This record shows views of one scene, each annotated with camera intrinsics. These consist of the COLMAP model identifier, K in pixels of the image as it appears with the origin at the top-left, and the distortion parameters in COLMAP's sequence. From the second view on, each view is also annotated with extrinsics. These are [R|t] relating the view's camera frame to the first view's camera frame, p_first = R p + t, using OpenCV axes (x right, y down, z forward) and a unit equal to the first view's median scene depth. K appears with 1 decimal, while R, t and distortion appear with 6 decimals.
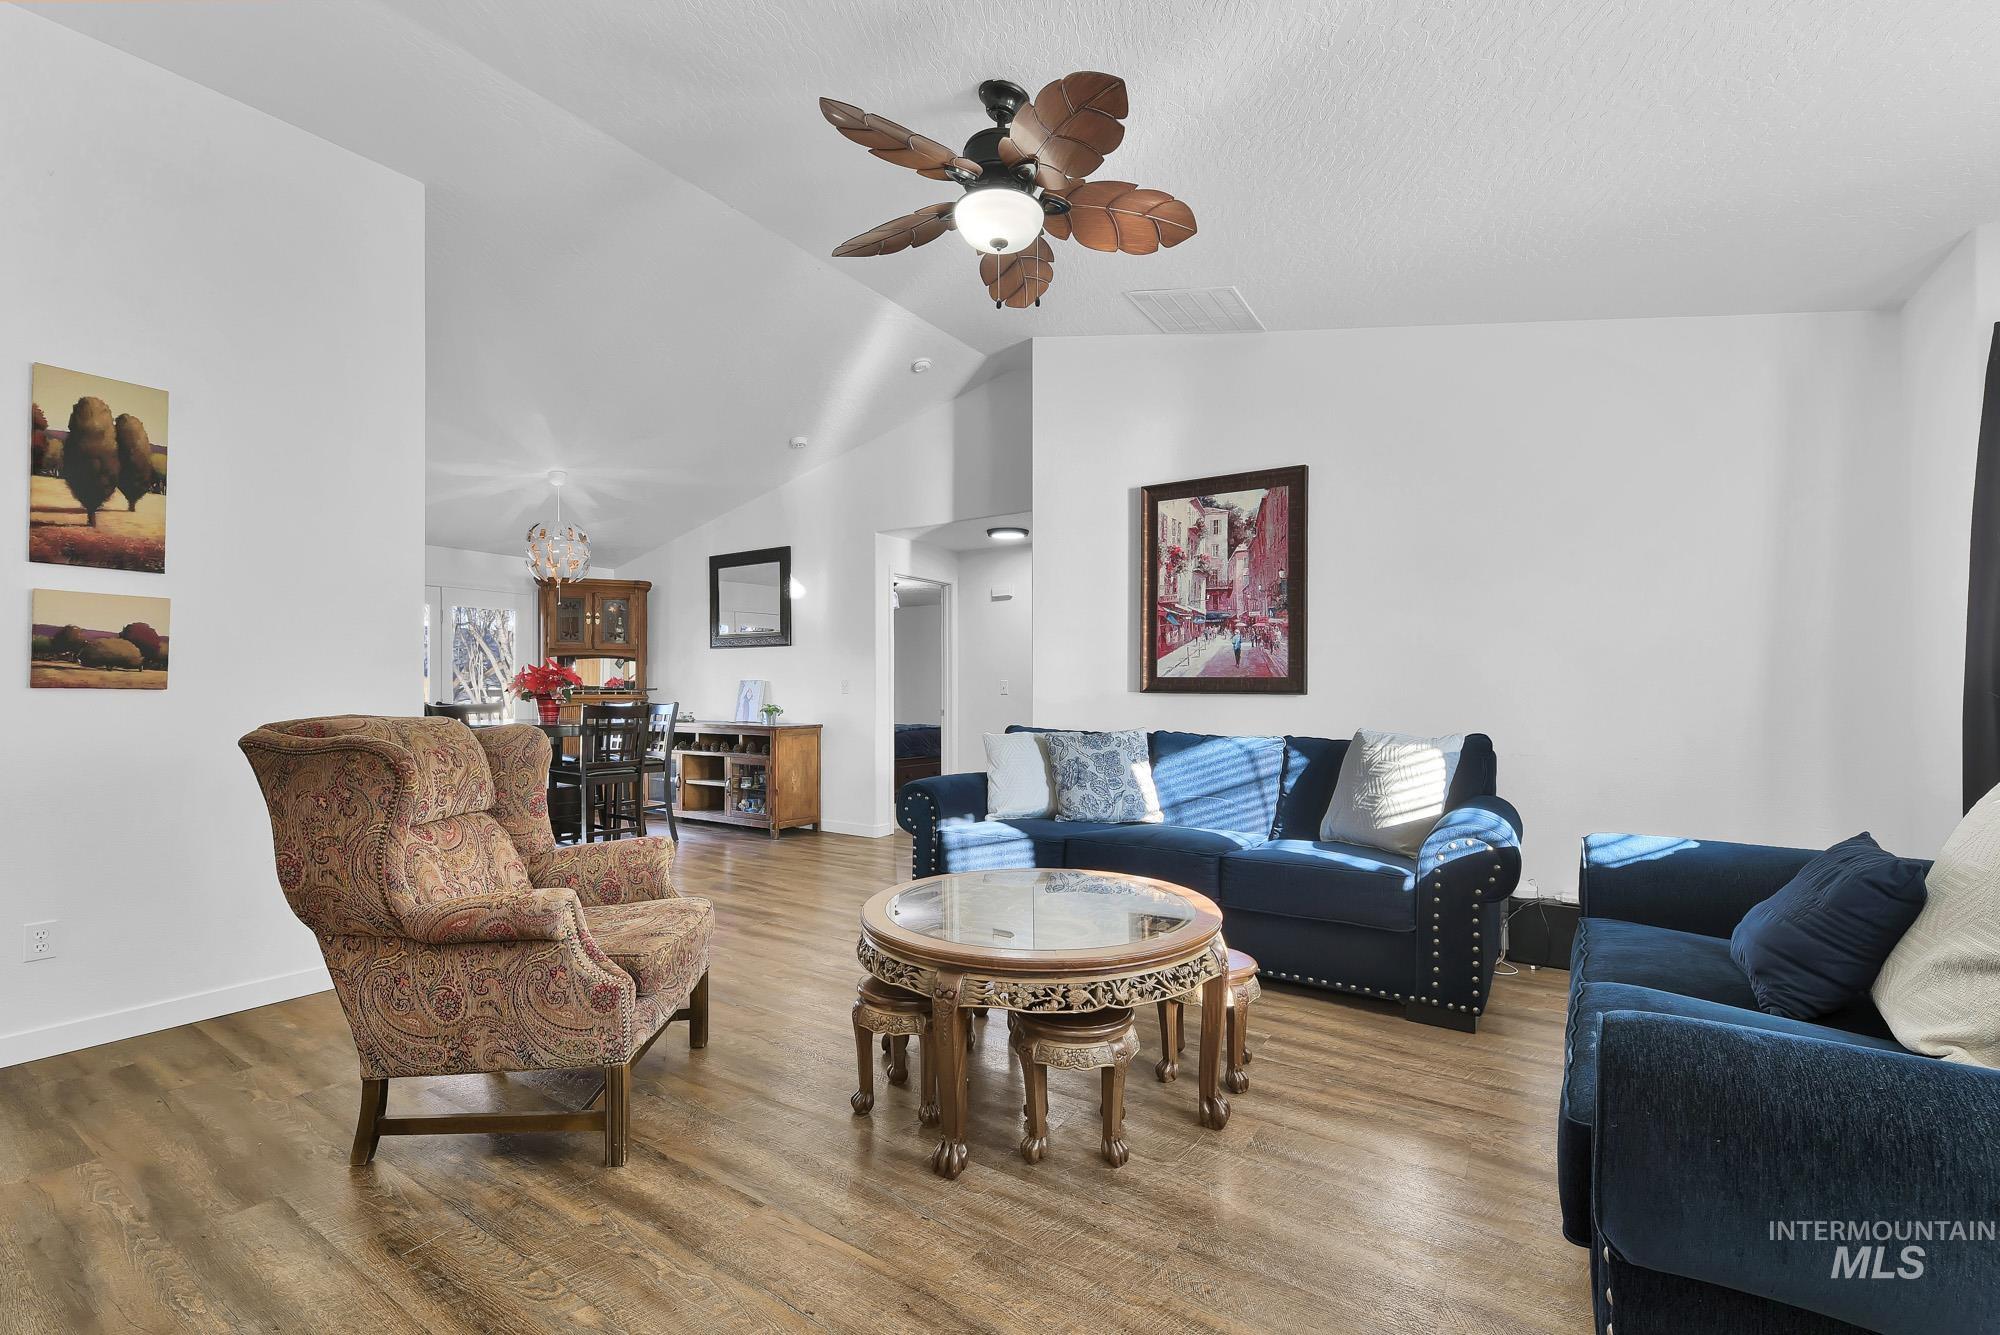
lens RADIAL K [[837.8, 0, 996.8], [0, 837.8, 689.8], [0, 0, 1]] dist [0.000149, 0.000015]
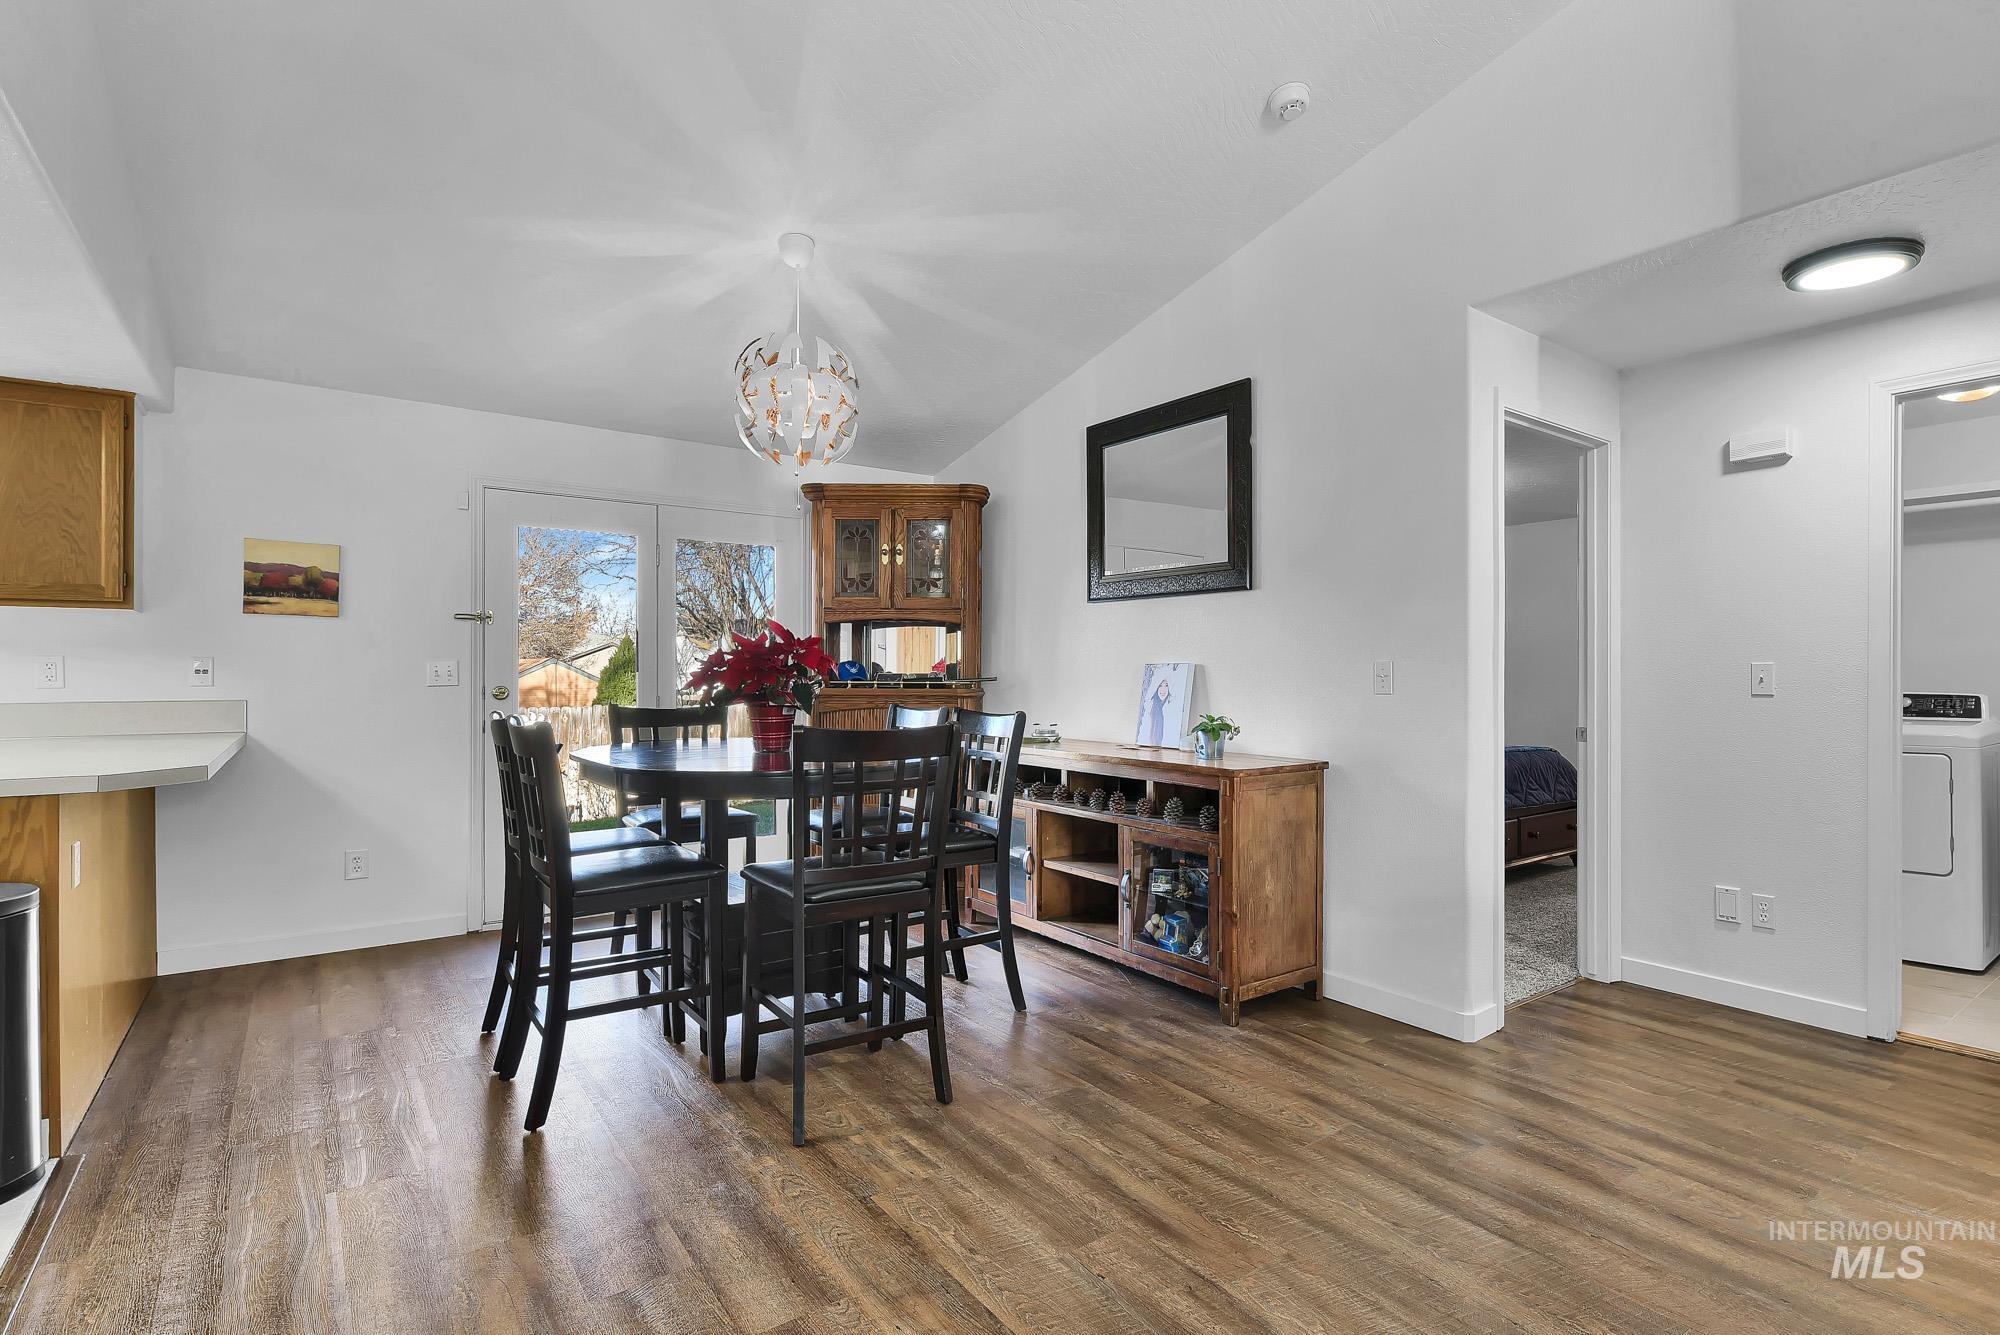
lens RADIAL K [[989.2, 0, 1108.2], [0, 989.2, 666.0], [0, 0, 1]] dist [-0.000532, -0.000832]
pose [[0.954417, -0.000656, -0.298475, -0.162308], [-0.001493, 0.999975, -0.006975, -0.005753], [0.298472, 0.007103, 0.954392, 0.461161]]
